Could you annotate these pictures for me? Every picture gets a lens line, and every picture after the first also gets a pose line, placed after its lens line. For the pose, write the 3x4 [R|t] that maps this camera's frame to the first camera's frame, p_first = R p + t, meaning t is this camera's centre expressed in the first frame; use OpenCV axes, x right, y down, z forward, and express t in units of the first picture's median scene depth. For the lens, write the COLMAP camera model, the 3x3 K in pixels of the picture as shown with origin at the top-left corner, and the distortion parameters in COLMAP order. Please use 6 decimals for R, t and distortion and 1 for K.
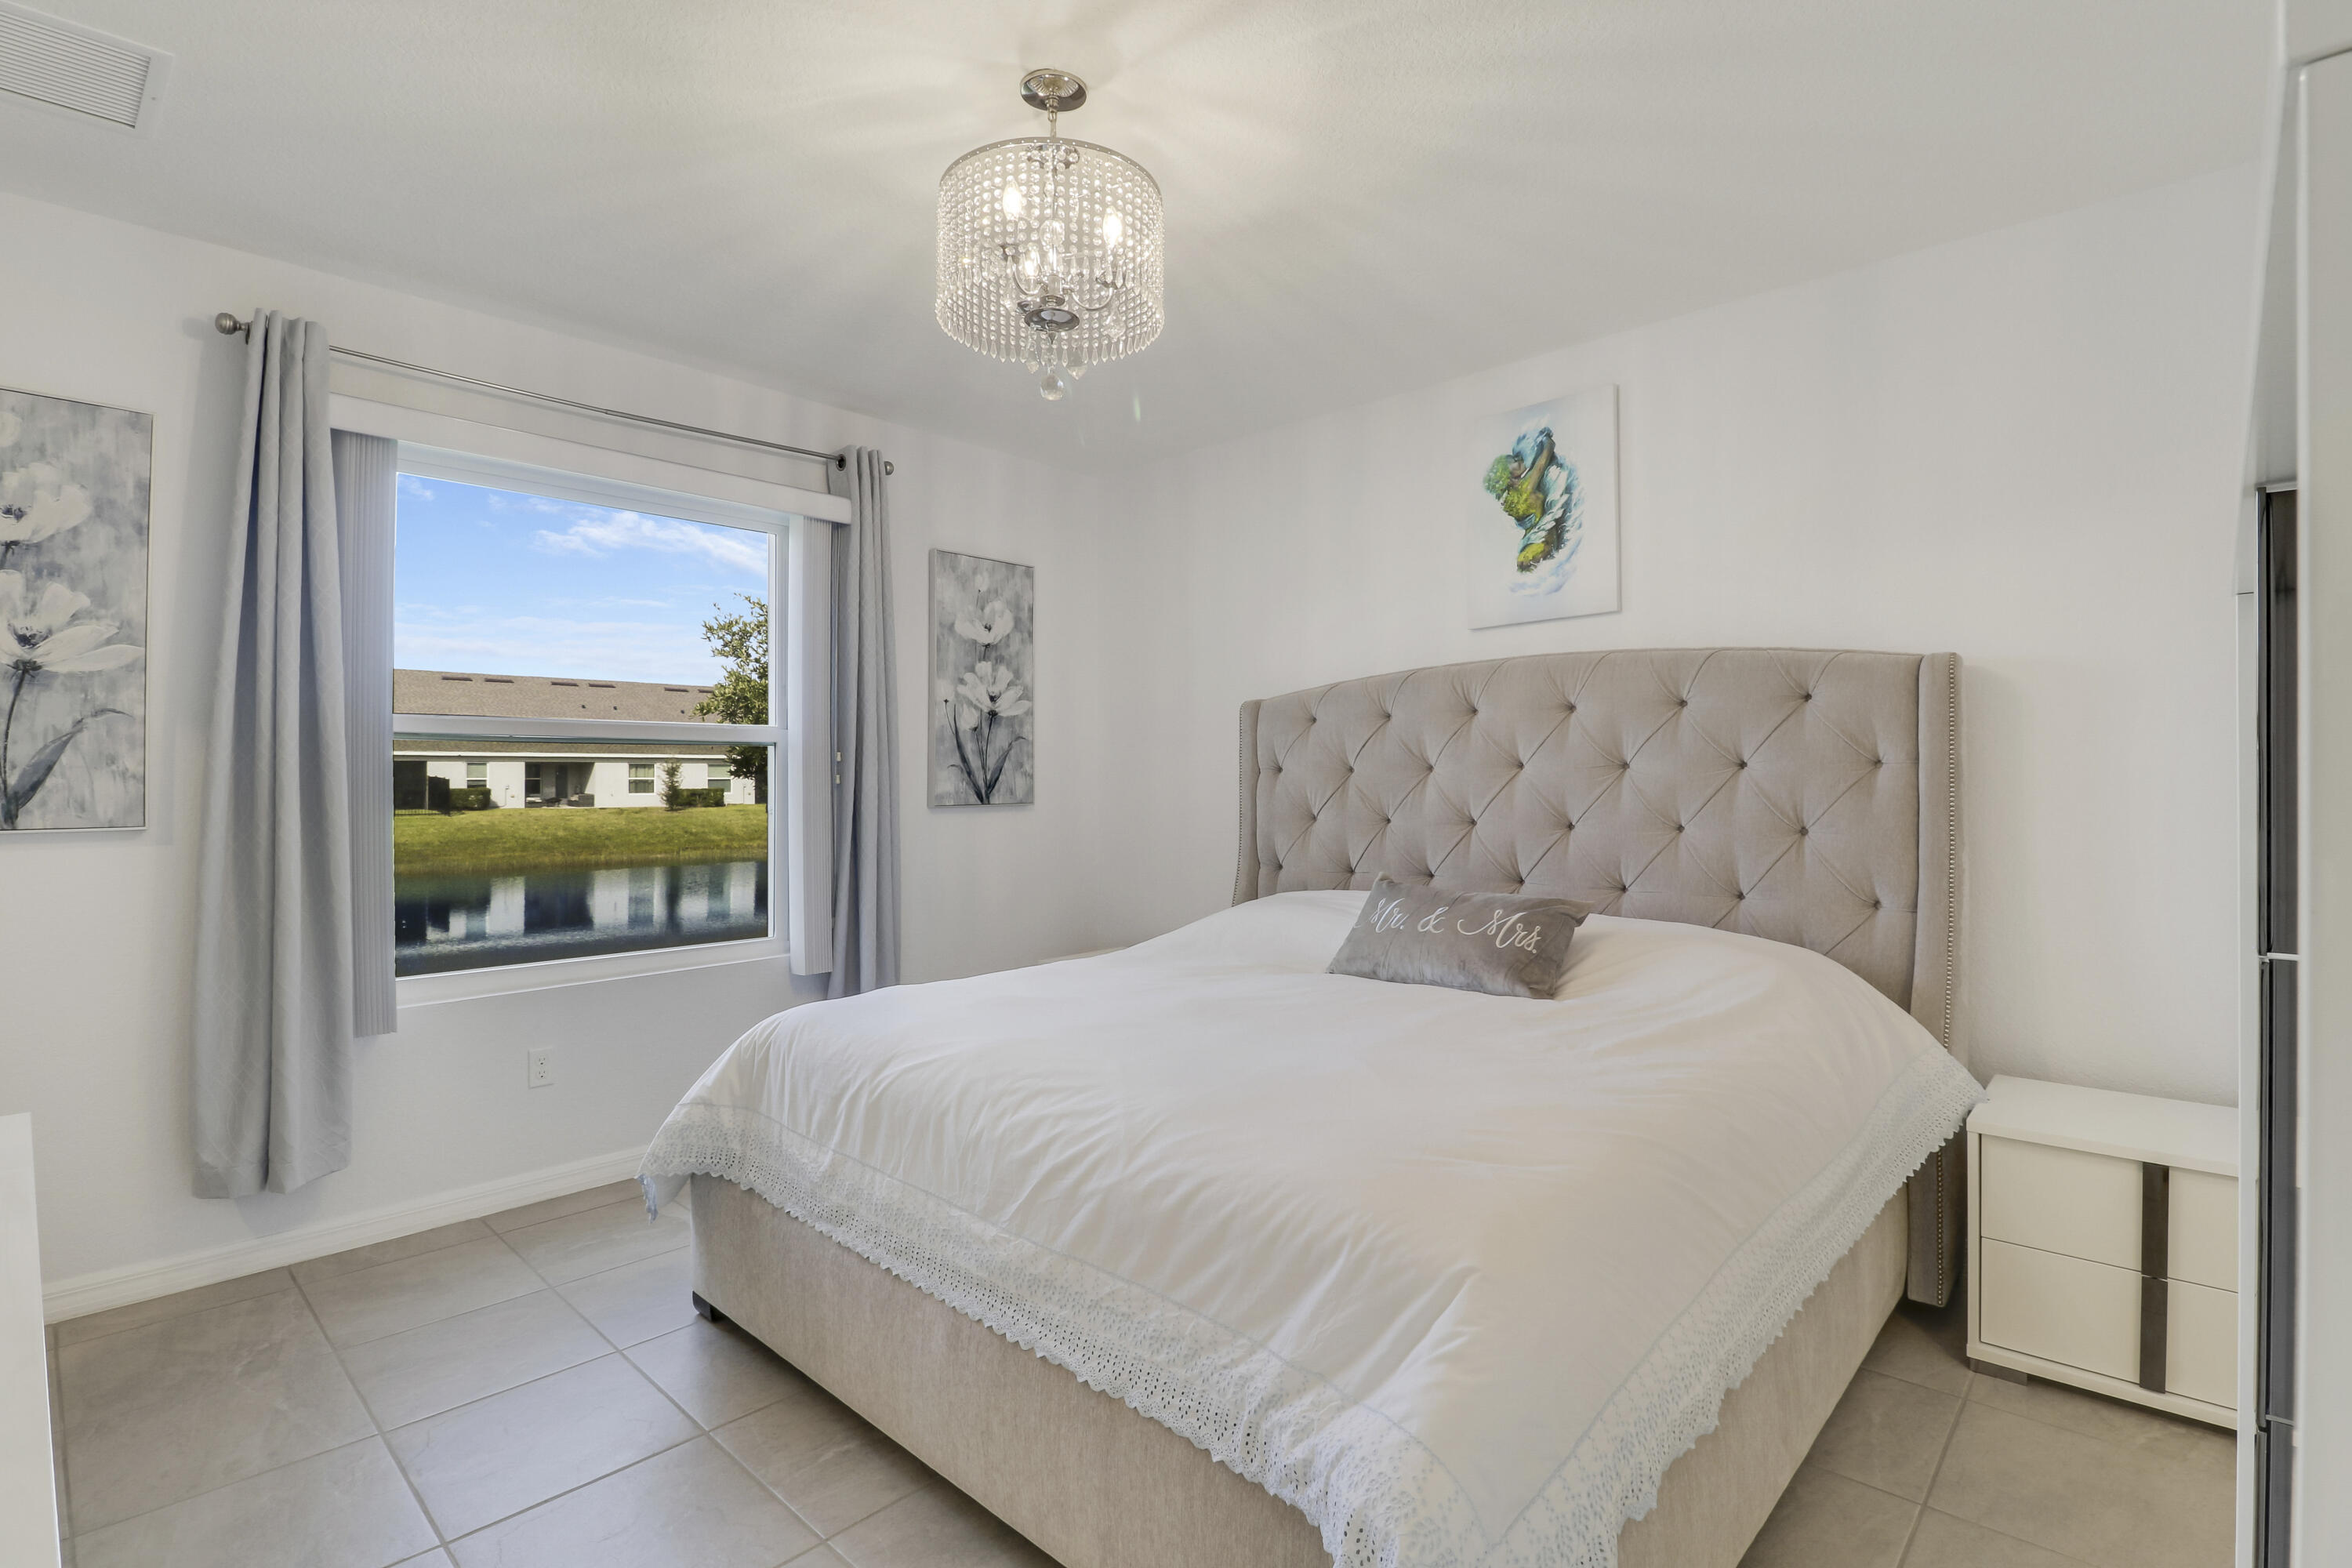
lens RADIAL K [[1098.3, 0, 1184.3], [0, 1098.3, 773.5], [0, 0, 1]] dist [0.004126, -0.015027]
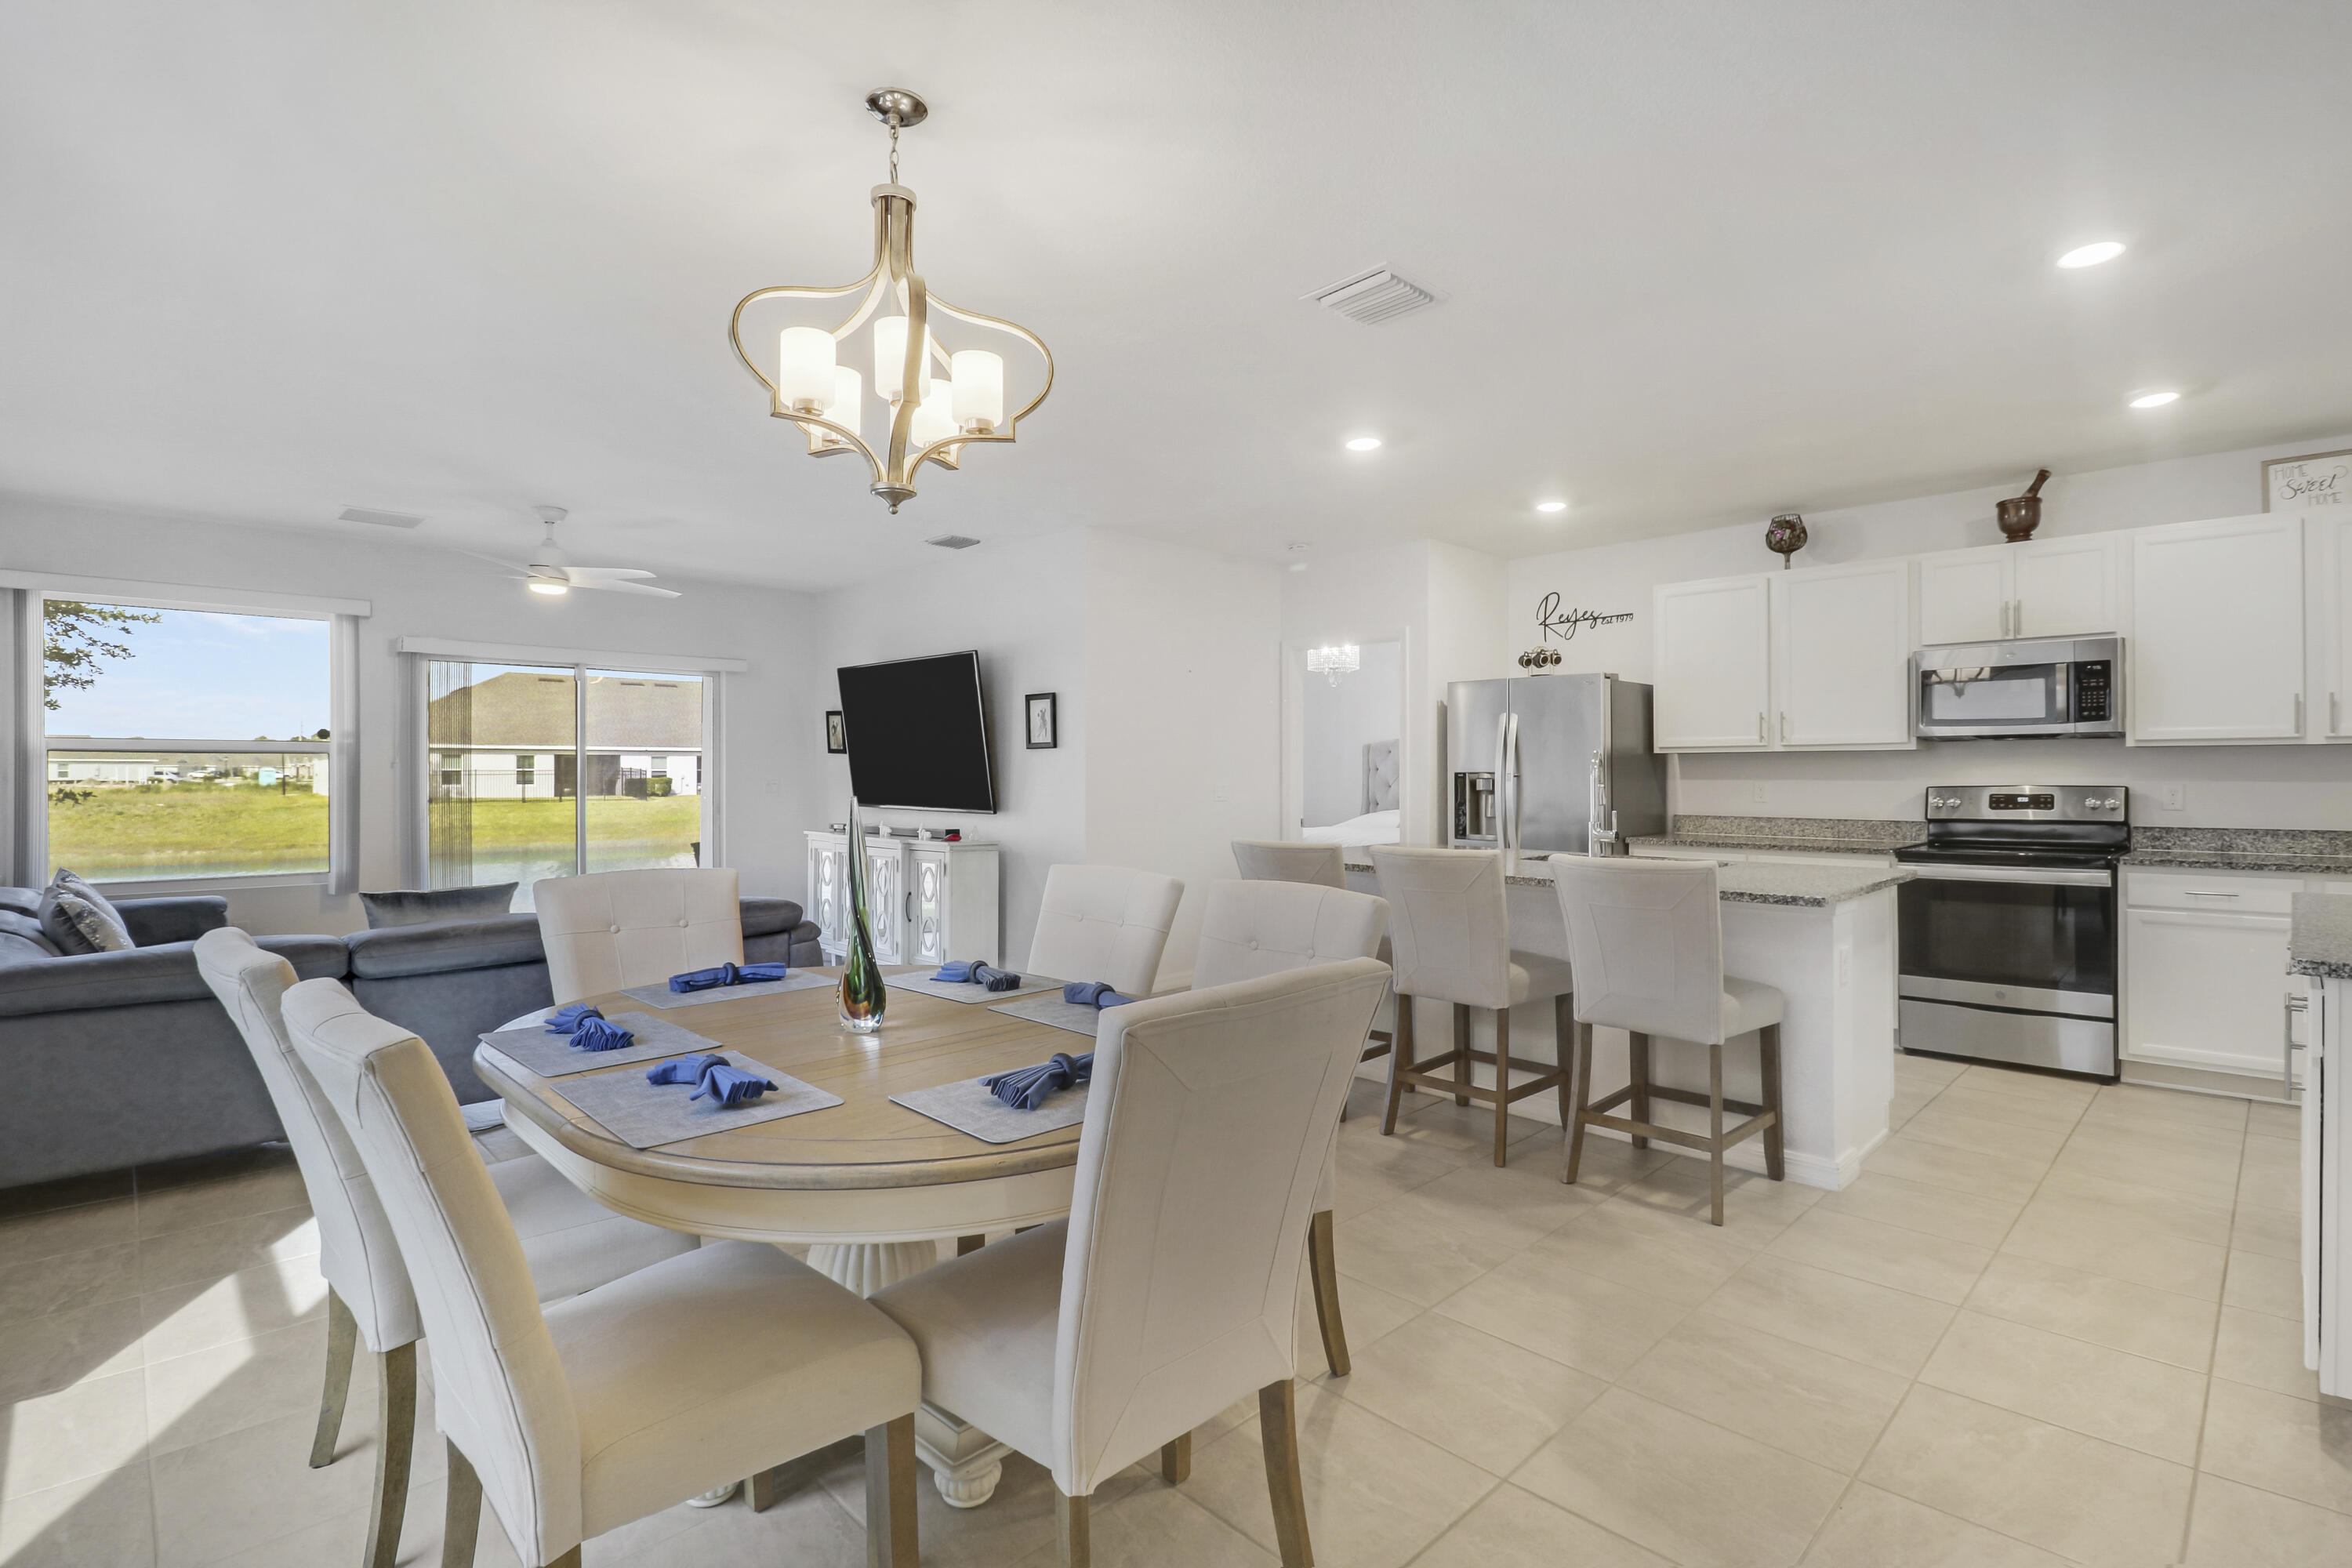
lens RADIAL K [[1098.3, 0, 1174.4], [0, 1098.3, 774.5], [0, 0, 1]] dist [0.004126, -0.015027]
pose [[0.998280, 0.002717, -0.058568, -0.264754], [-0.002251, 0.999965, 0.008015, -0.010724], [0.058588, -0.007869, 0.998251, -1.809480]]
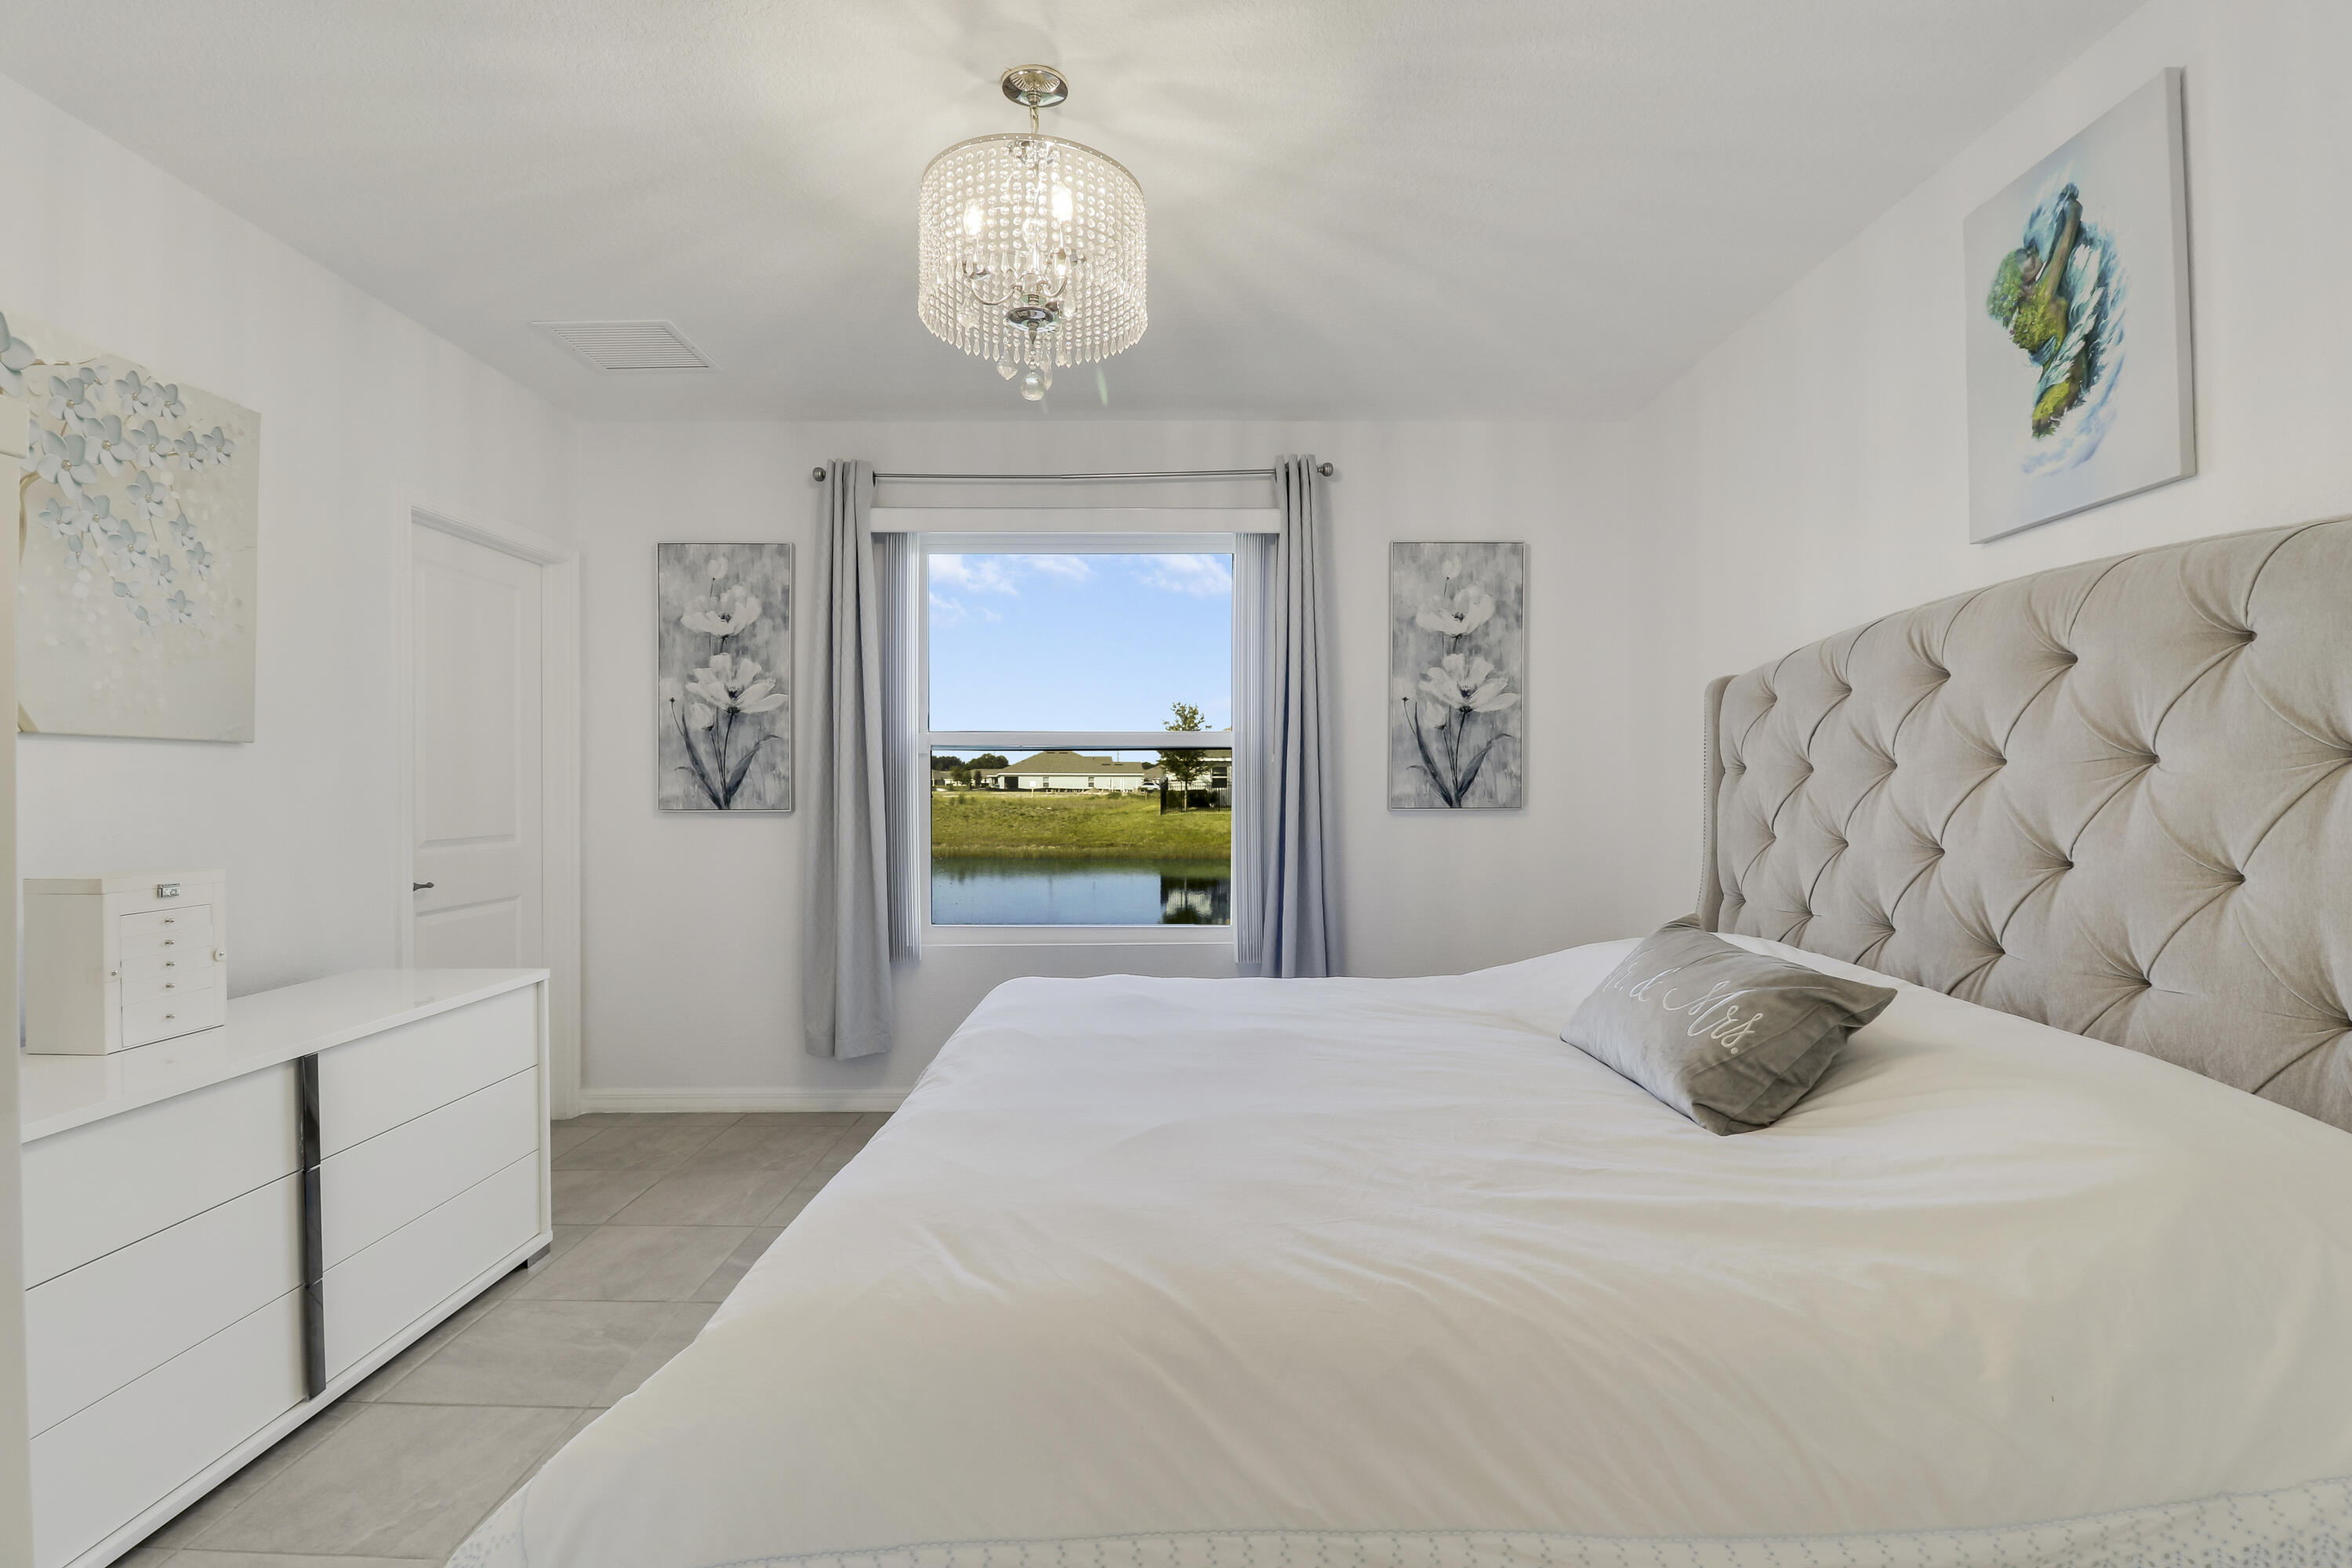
lens RADIAL K [[1098.3, 0, 1187.4], [0, 1098.3, 791.7], [0, 0, 1]] dist [0.004126, -0.015027]
pose [[0.683760, 0.008846, -0.729653, 0.368946], [0.001665, 0.999905, 0.013682, 0.001429], [0.729705, -0.010570, 0.683681, 0.215100]]
